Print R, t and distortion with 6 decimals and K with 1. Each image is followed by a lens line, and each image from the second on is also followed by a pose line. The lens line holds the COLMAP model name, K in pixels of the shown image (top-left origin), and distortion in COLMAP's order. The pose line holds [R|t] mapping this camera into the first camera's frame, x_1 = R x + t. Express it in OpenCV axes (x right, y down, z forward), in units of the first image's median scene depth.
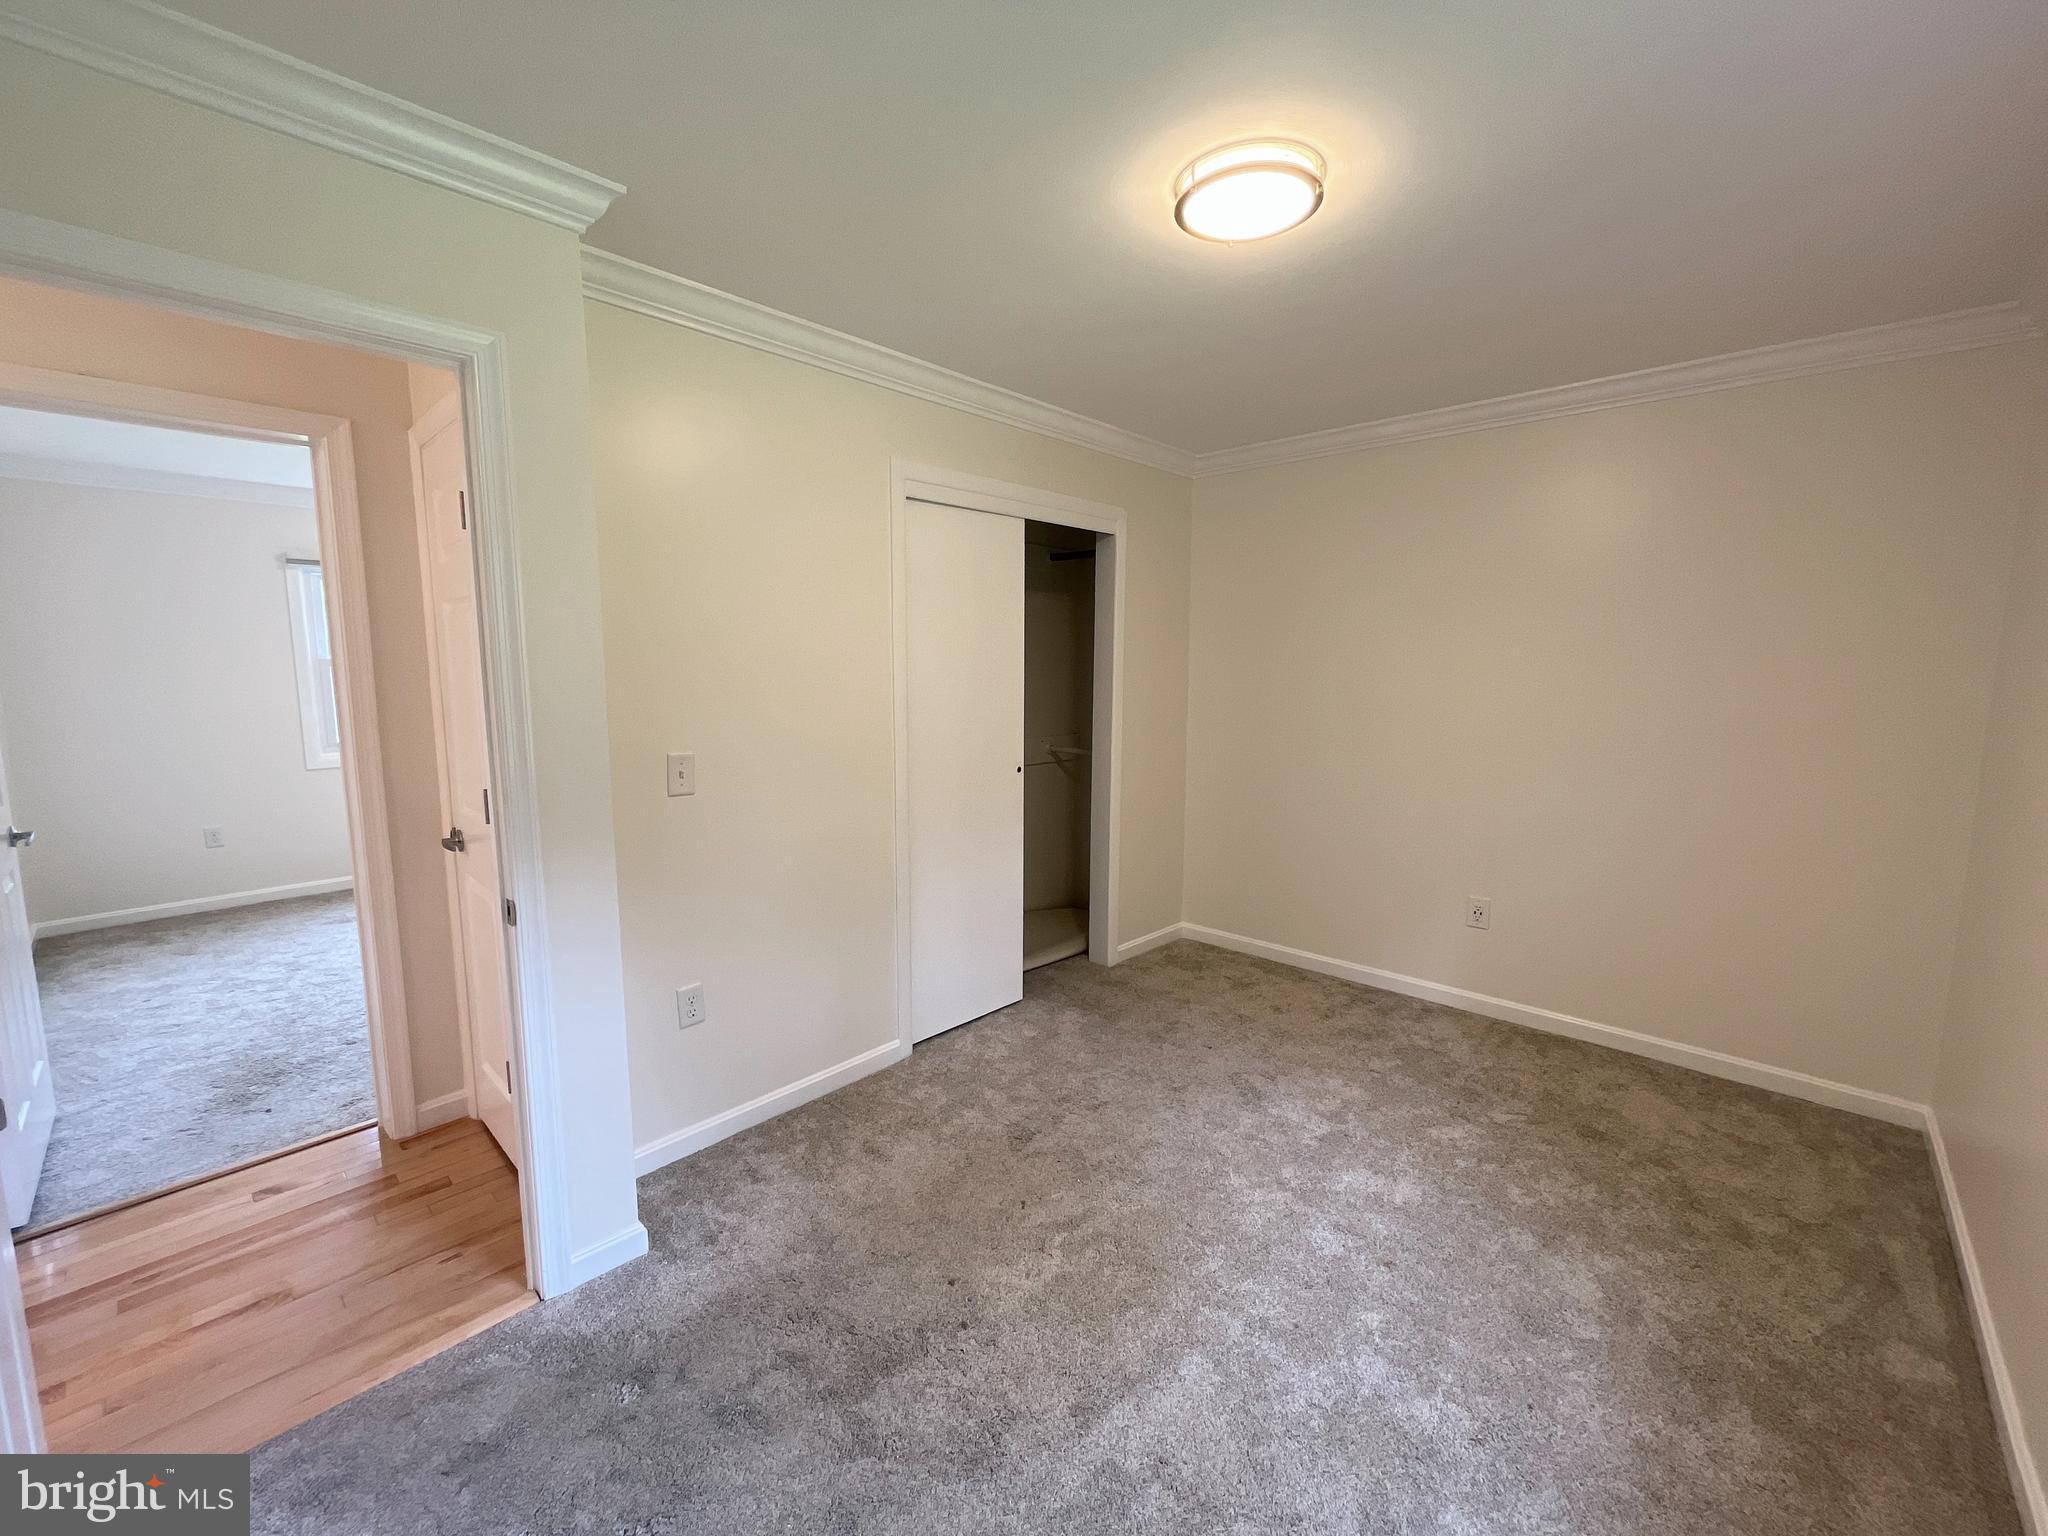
lens RADIAL K [[828.7, 0, 1018.8], [0, 828.7, 765.2], [0, 0, 1]] dist [-0.004372, -0.000227]
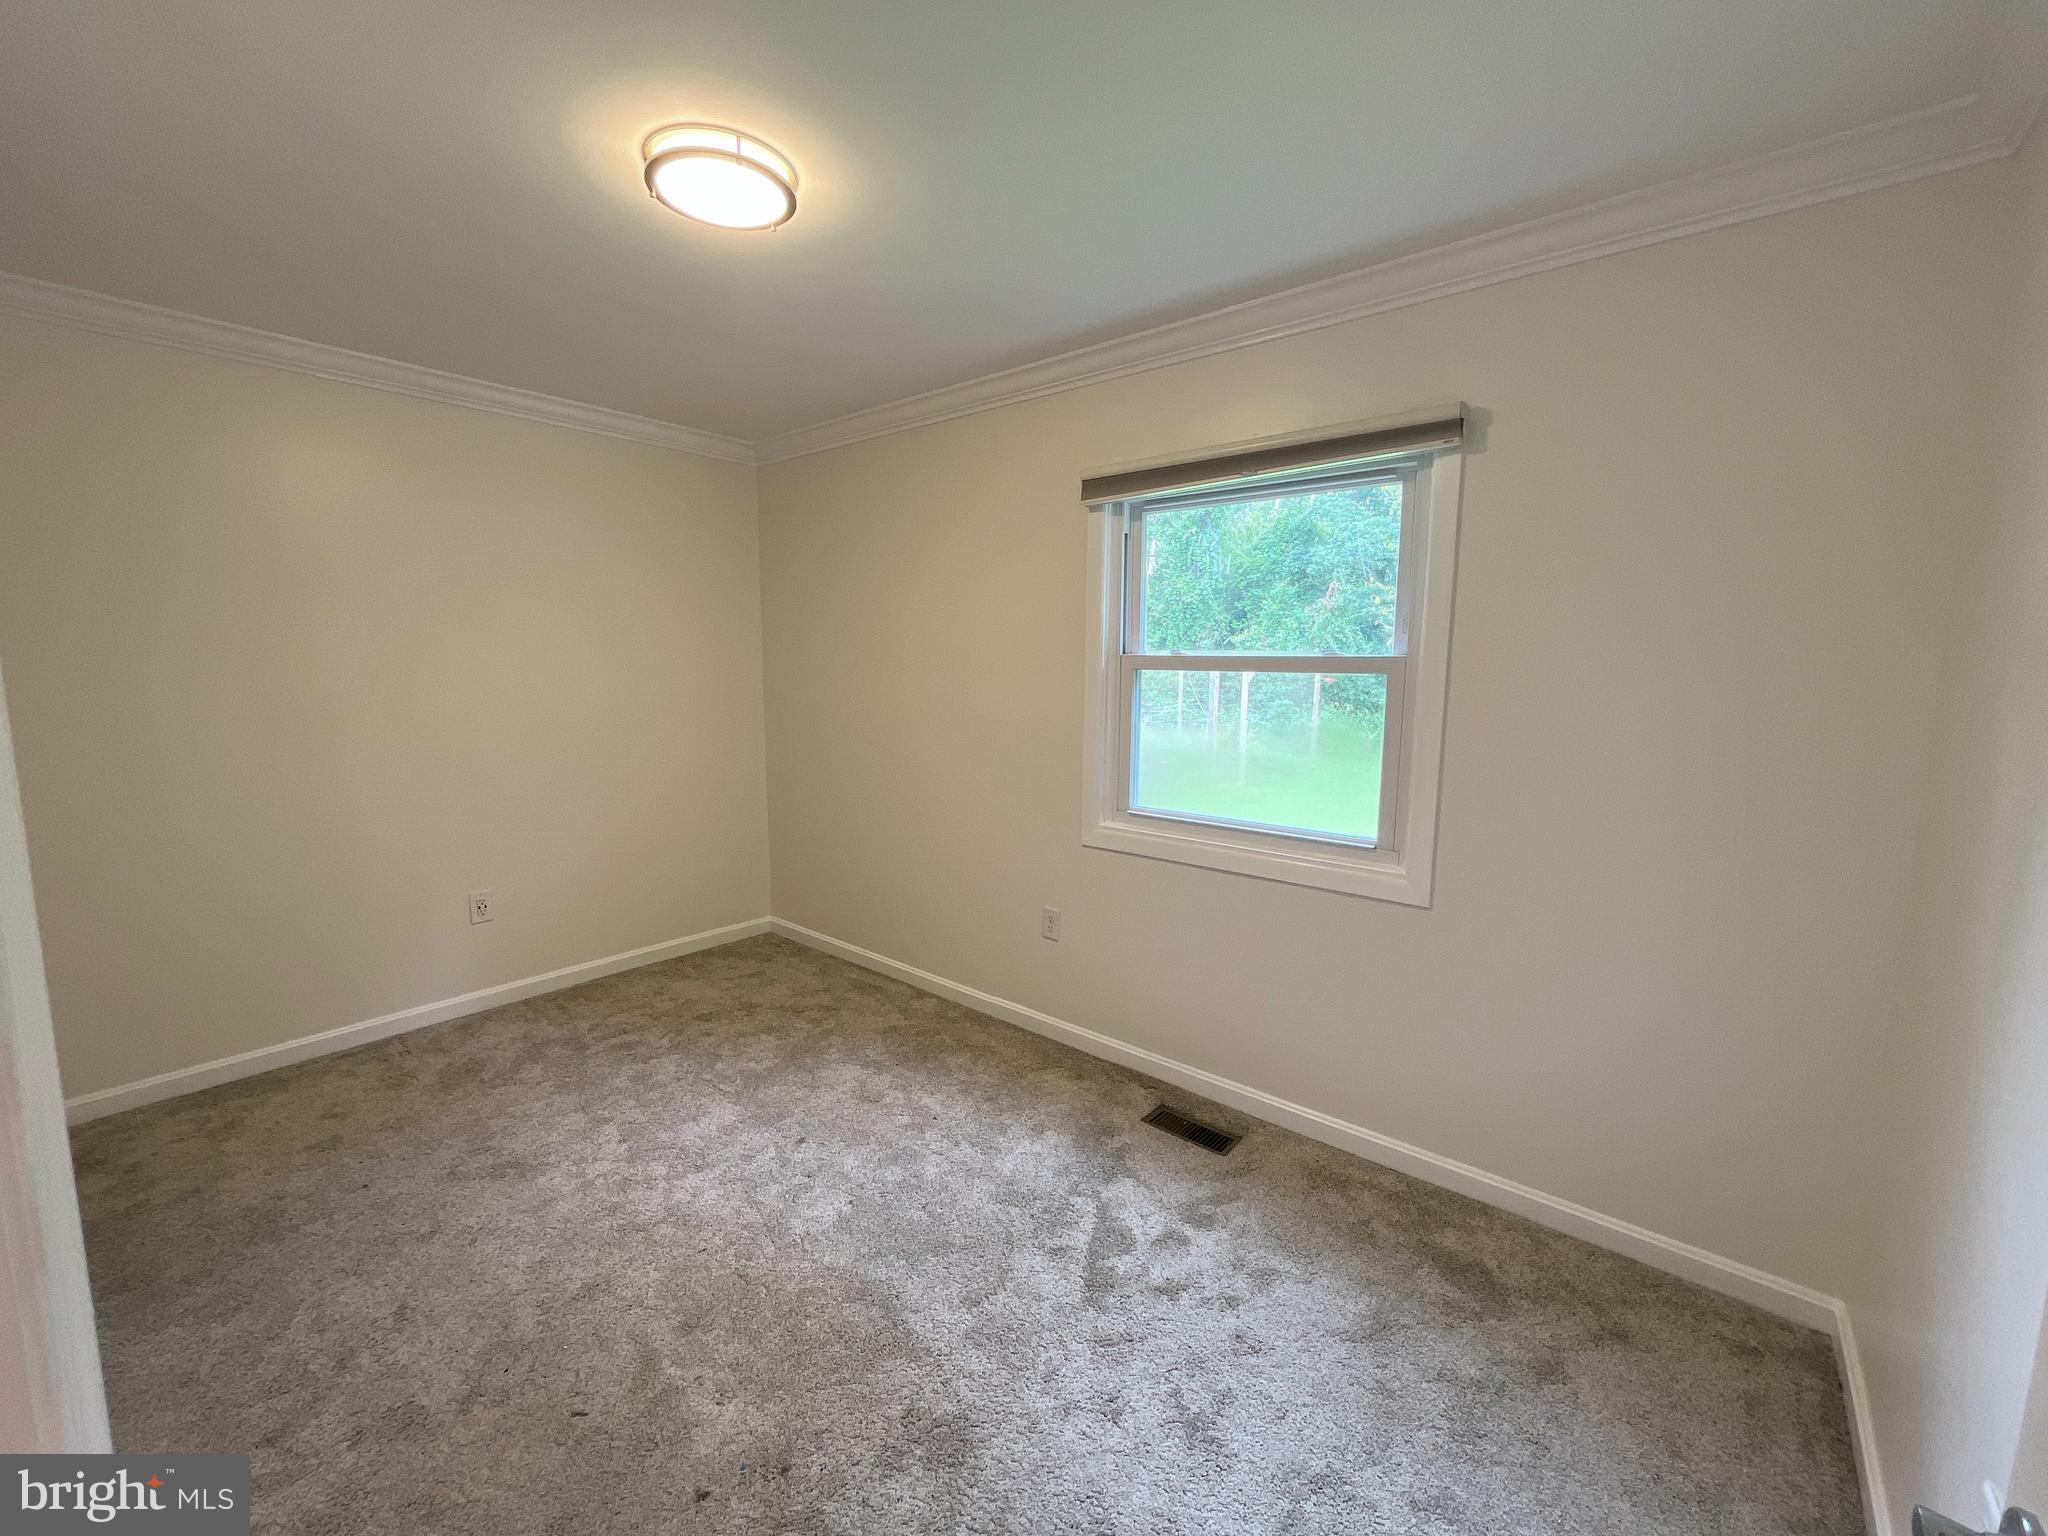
lens RADIAL K [[828.7, 0, 1022.8], [0, 828.7, 772.8], [0, 0, 1]] dist [-0.004372, -0.000227]
pose [[-0.048811, -0.140692, 0.988850, -0.524000], [0.115750, 0.982562, 0.145511, -0.056359], [-0.992078, 0.121561, -0.031674, 0.477383]]
